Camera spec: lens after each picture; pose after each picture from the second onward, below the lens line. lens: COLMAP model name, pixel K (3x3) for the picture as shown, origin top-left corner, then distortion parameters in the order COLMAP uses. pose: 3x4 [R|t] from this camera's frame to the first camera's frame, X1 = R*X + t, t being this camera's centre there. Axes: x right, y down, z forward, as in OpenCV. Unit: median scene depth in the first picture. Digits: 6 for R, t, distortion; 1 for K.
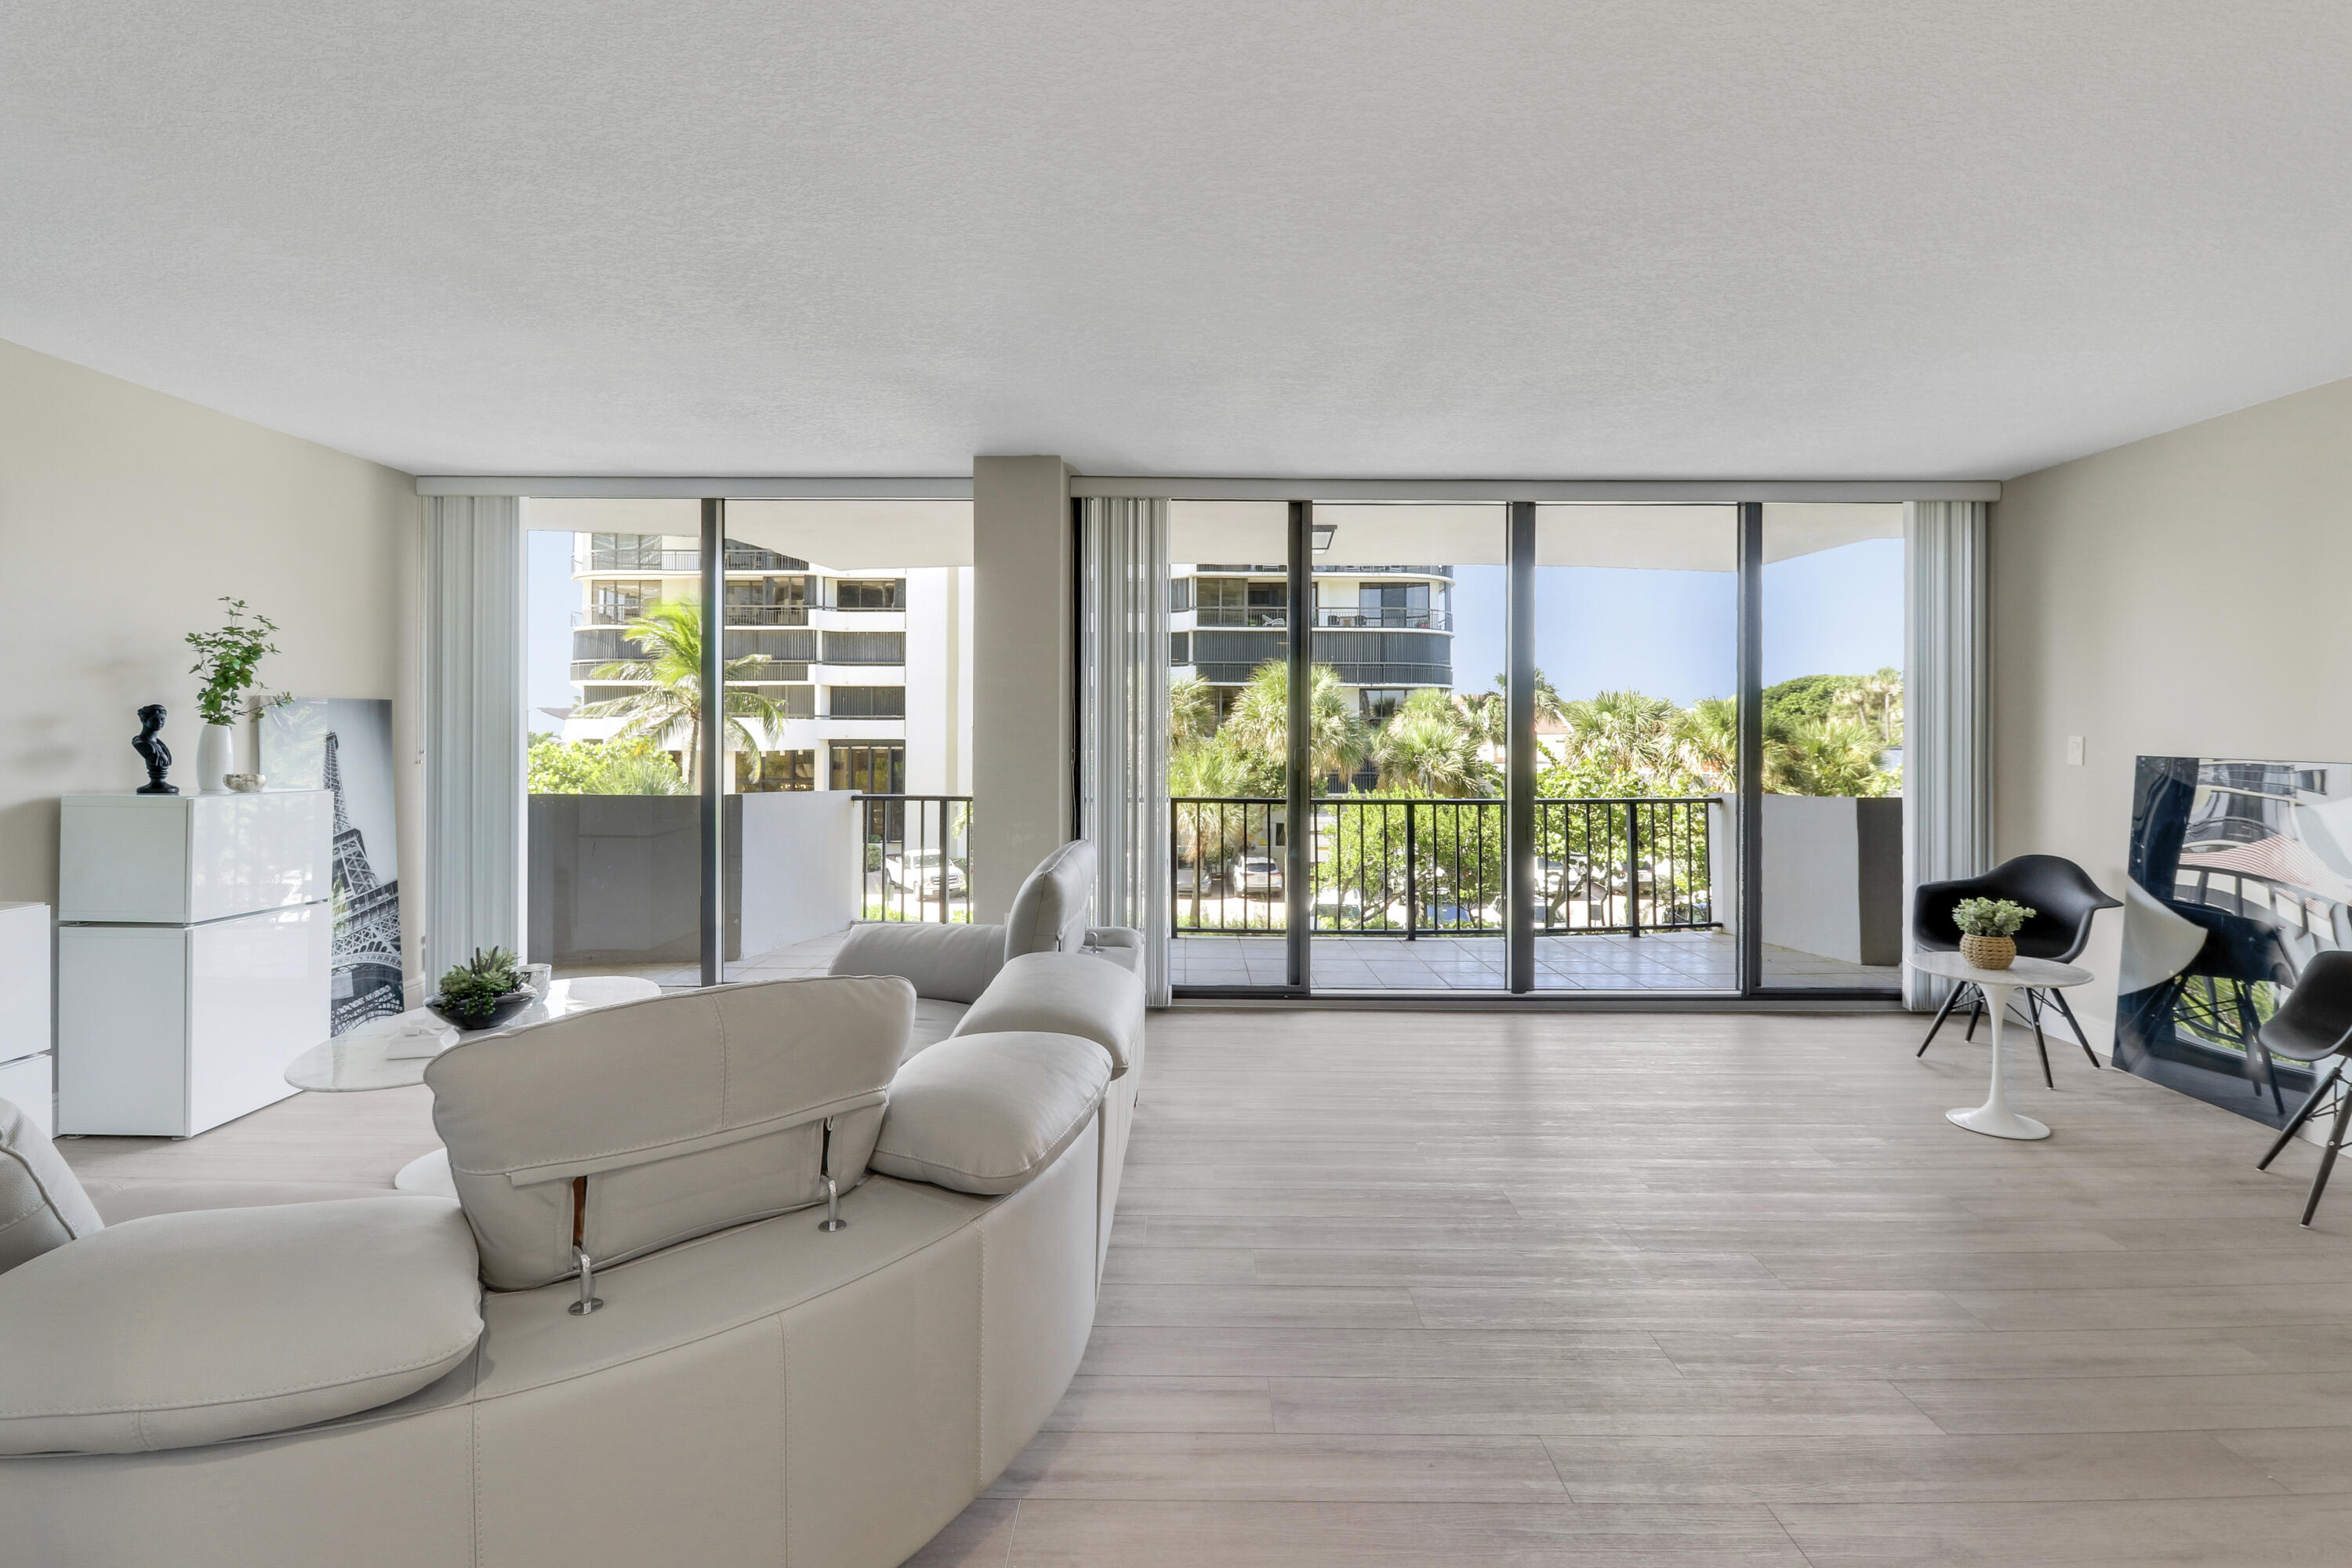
lens RADIAL K [[1101.0, 0, 1174.5], [0, 1101.0, 732.1], [0, 0, 1]] dist [-0.000532, -0.008756]
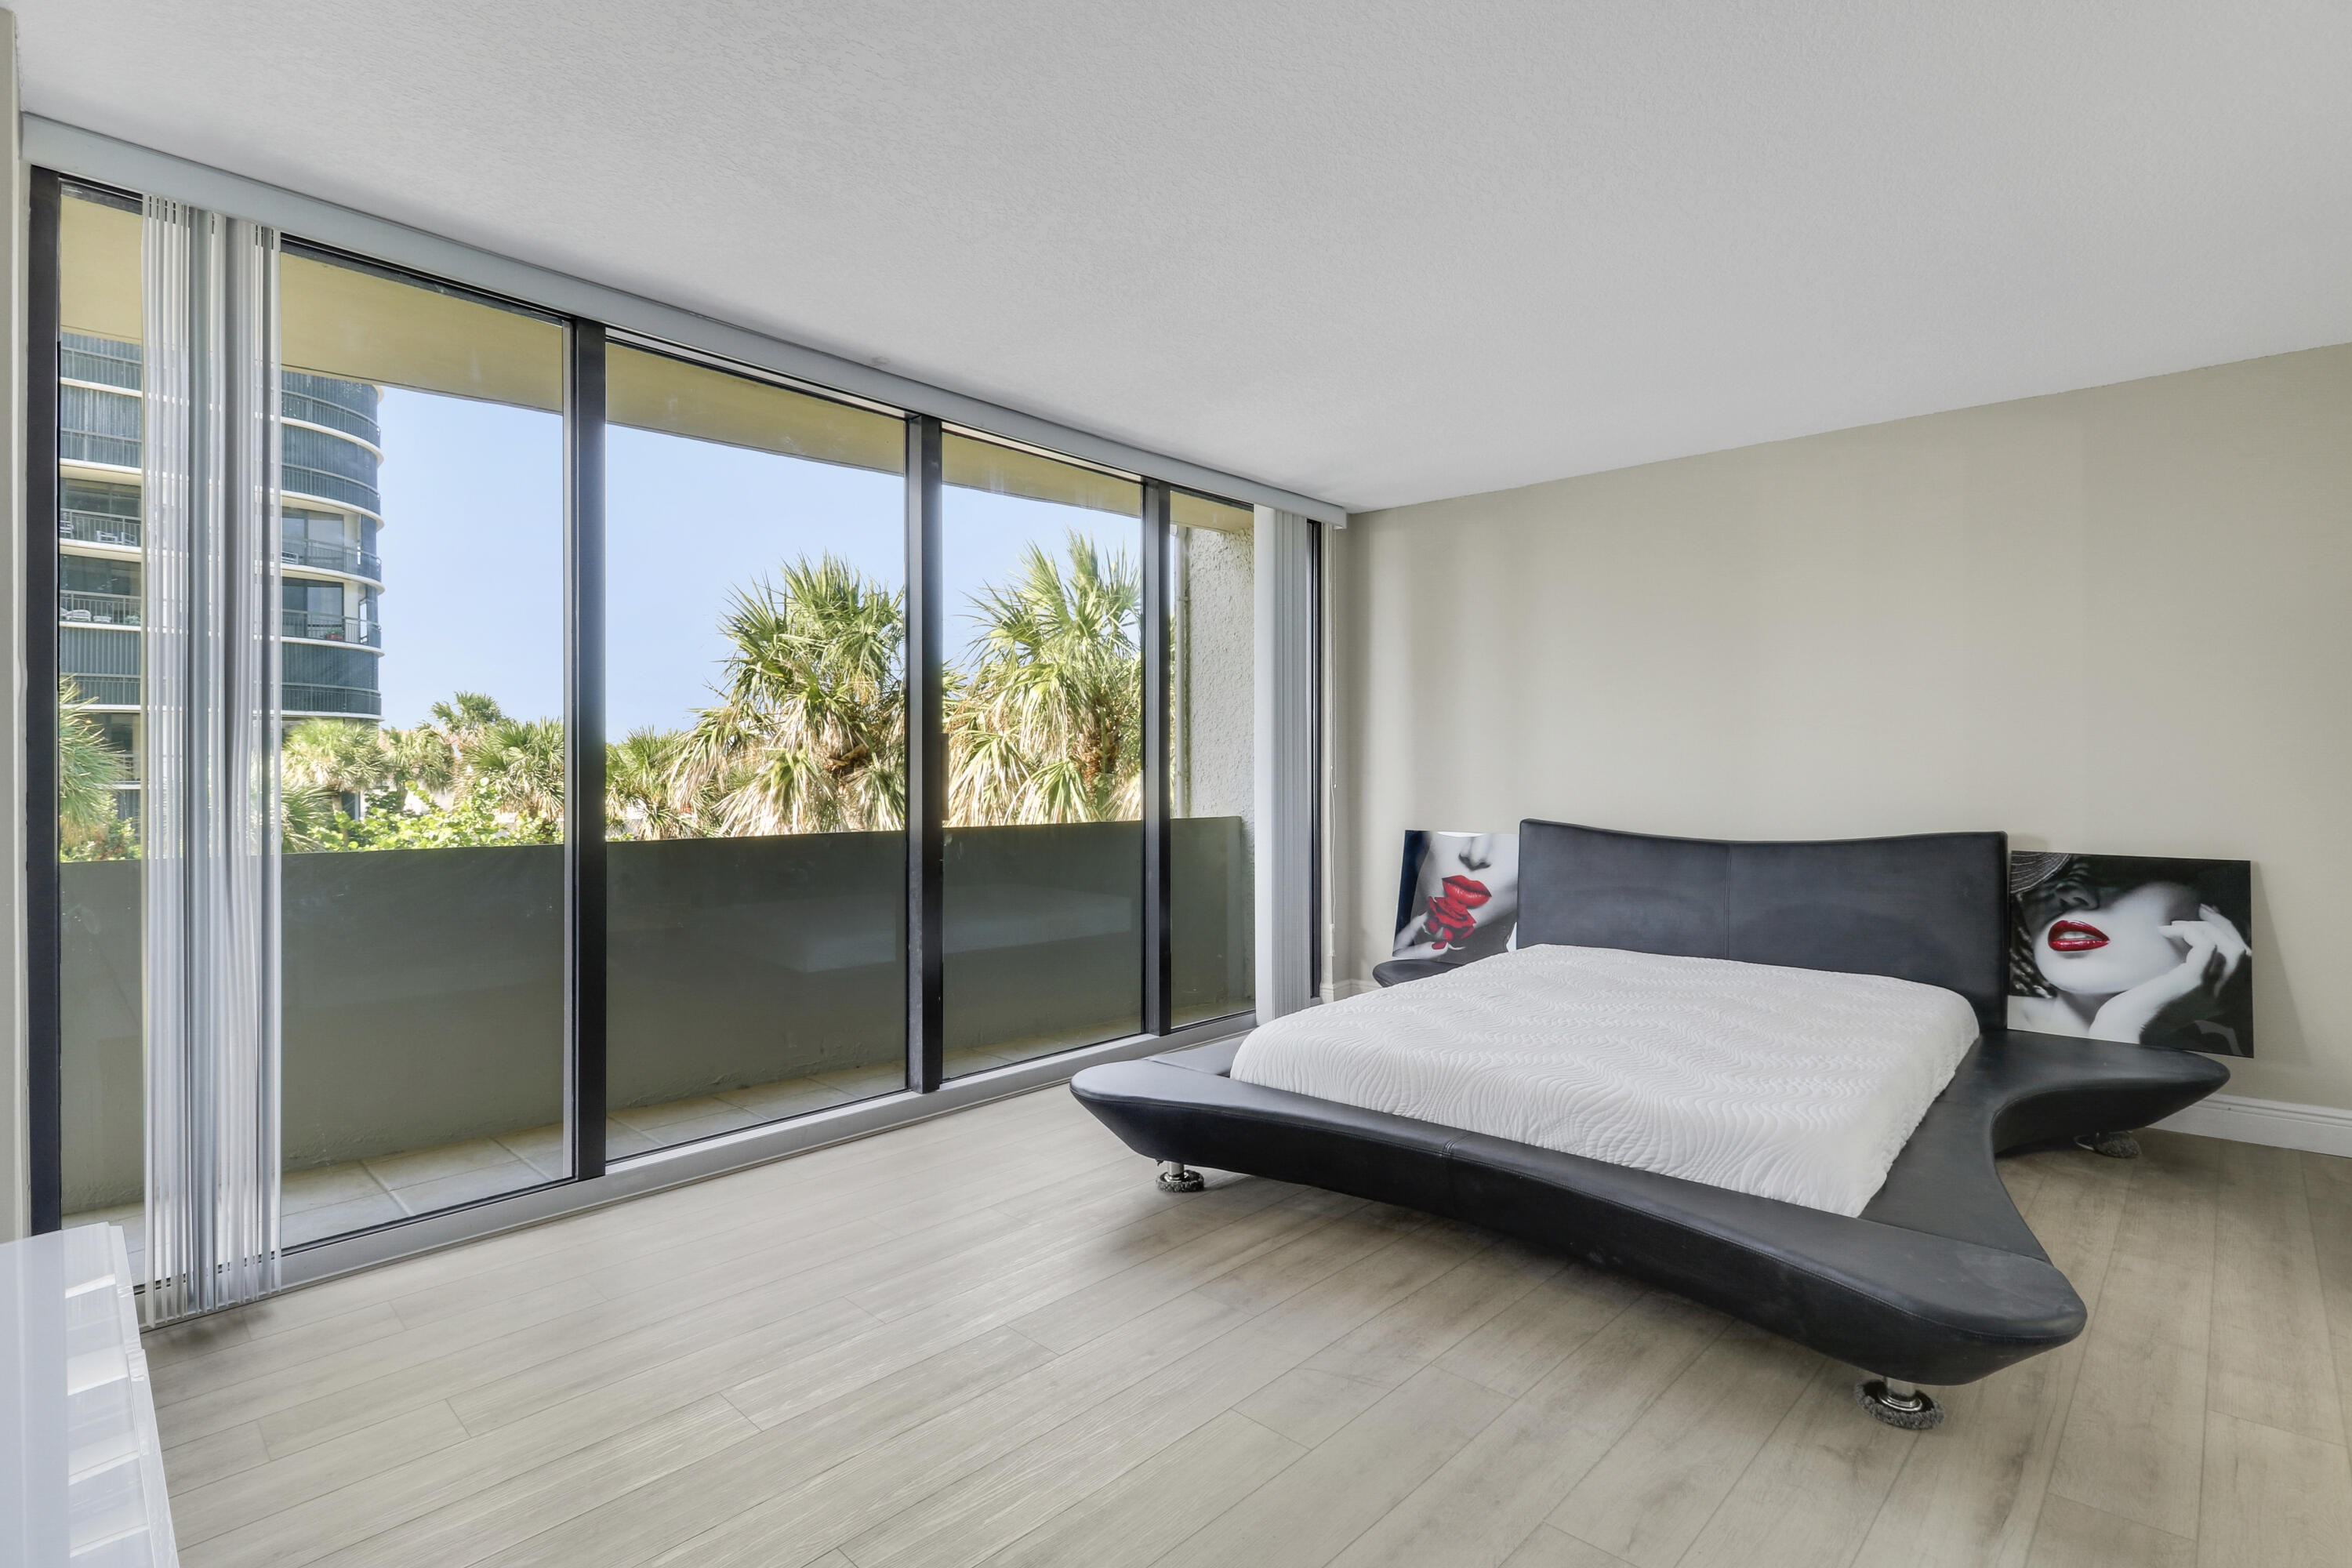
lens RADIAL K [[1101.0, 0, 1176.5], [0, 1101.0, 767.8], [0, 0, 1]] dist [-0.000532, -0.008756]
pose [[0.693652, 0.001951, 0.720308, 0.566151], [0.003945, 0.999971, -0.006508, 0.020201], [-0.720300, 0.007356, 0.693624, 0.256226]]
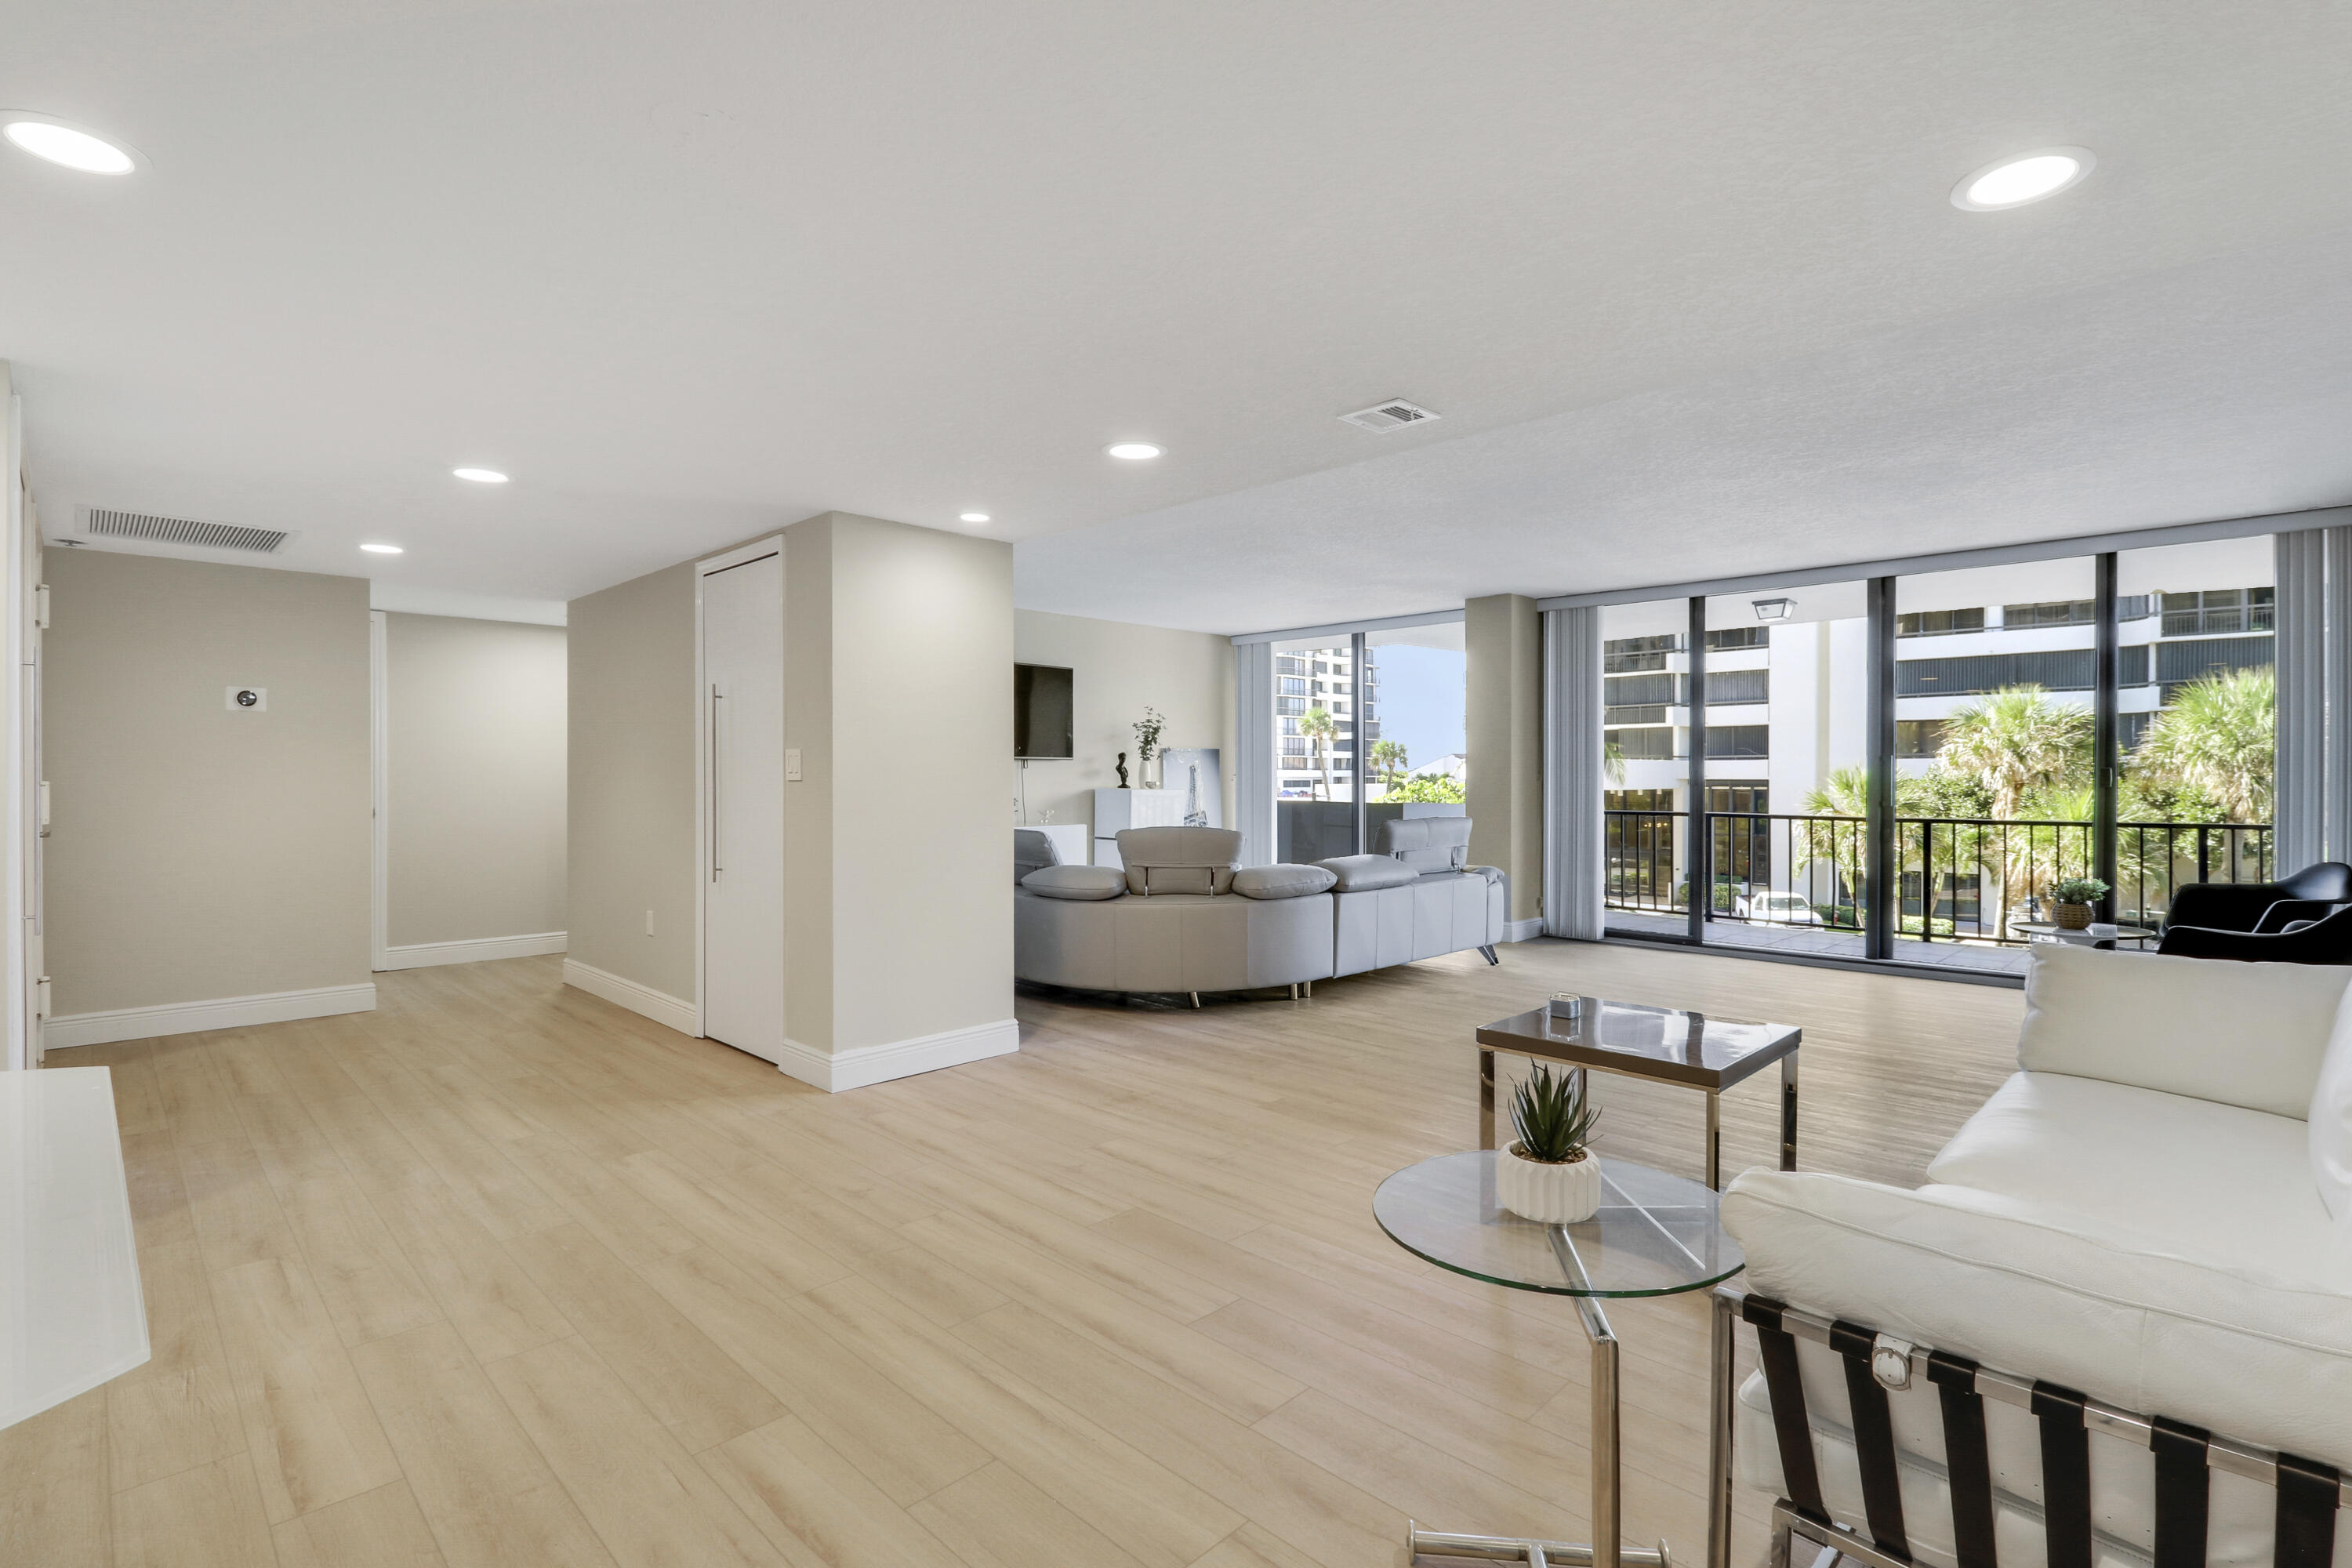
lens RADIAL K [[1101.0, 0, 1195.1], [0, 1101.0, 775.6], [0, 0, 1]] dist [-0.000532, -0.008756]
pose [[0.720407, -0.002708, -0.693547, 0.449186], [0.003229, 0.999995, -0.000550, 0.014283], [0.693545, -0.001843, 0.720411, -0.335371]]
